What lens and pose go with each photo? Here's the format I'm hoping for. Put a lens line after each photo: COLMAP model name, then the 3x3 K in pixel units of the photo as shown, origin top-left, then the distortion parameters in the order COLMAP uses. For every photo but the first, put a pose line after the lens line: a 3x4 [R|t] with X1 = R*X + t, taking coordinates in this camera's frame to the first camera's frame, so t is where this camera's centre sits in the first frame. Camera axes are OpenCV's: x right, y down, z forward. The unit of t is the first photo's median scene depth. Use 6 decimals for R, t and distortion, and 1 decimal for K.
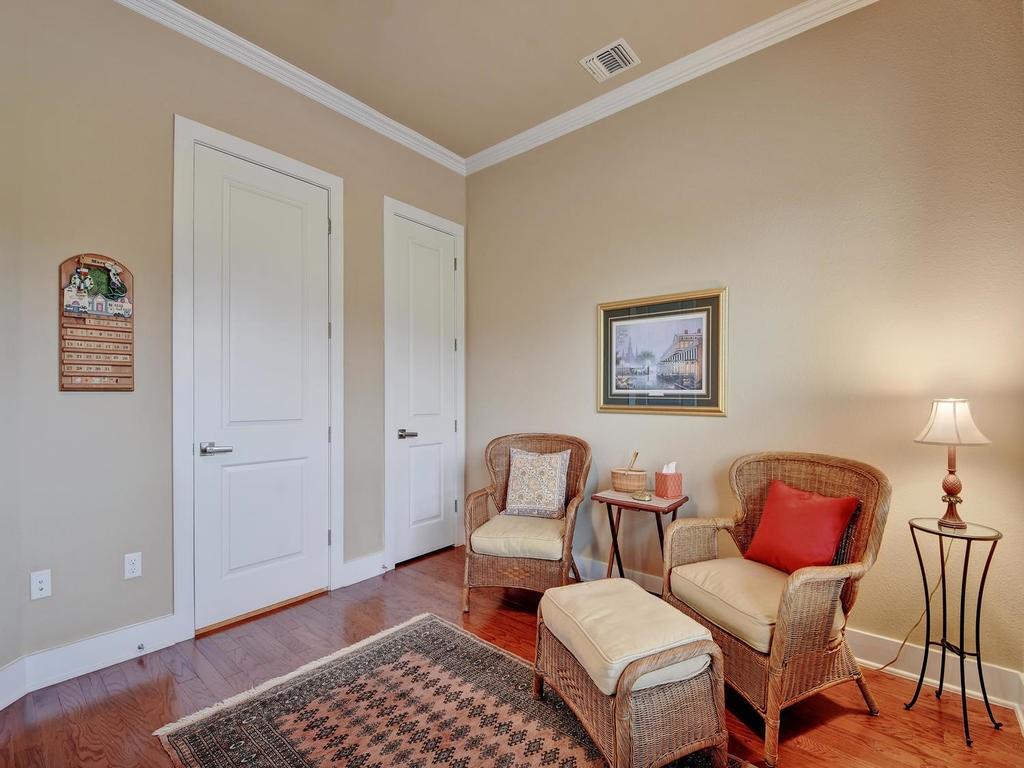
lens RADIAL K [[448.3, 0, 563.3], [0, 448.3, 391.7], [0, 0, 1]] dist [0.001129, -0.009061]
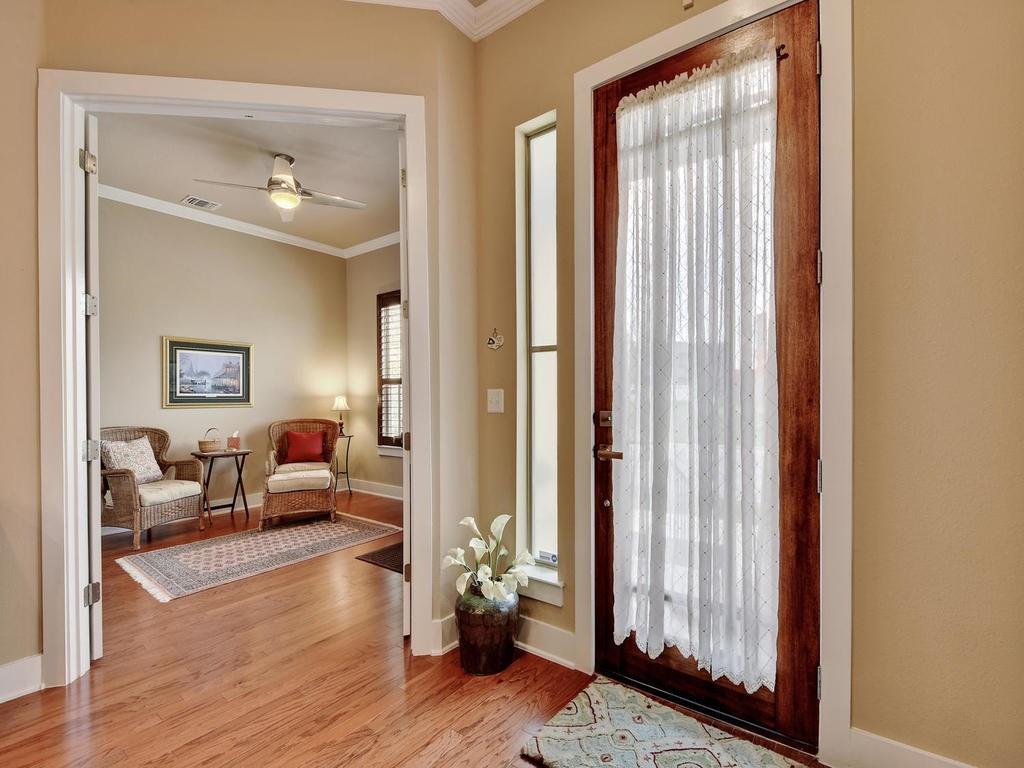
lens RADIAL K [[440.5, 0, 509.5], [0, 440.5, 395.8], [0, 0, 1]] dist [-0.000004, -0.009038]
pose [[0.003077, 0.001528, 0.999994, -1.520442], [0.005830, 0.999982, -0.001546, 0.013660], [-0.999978, 0.005835, 0.003068, -0.166762]]
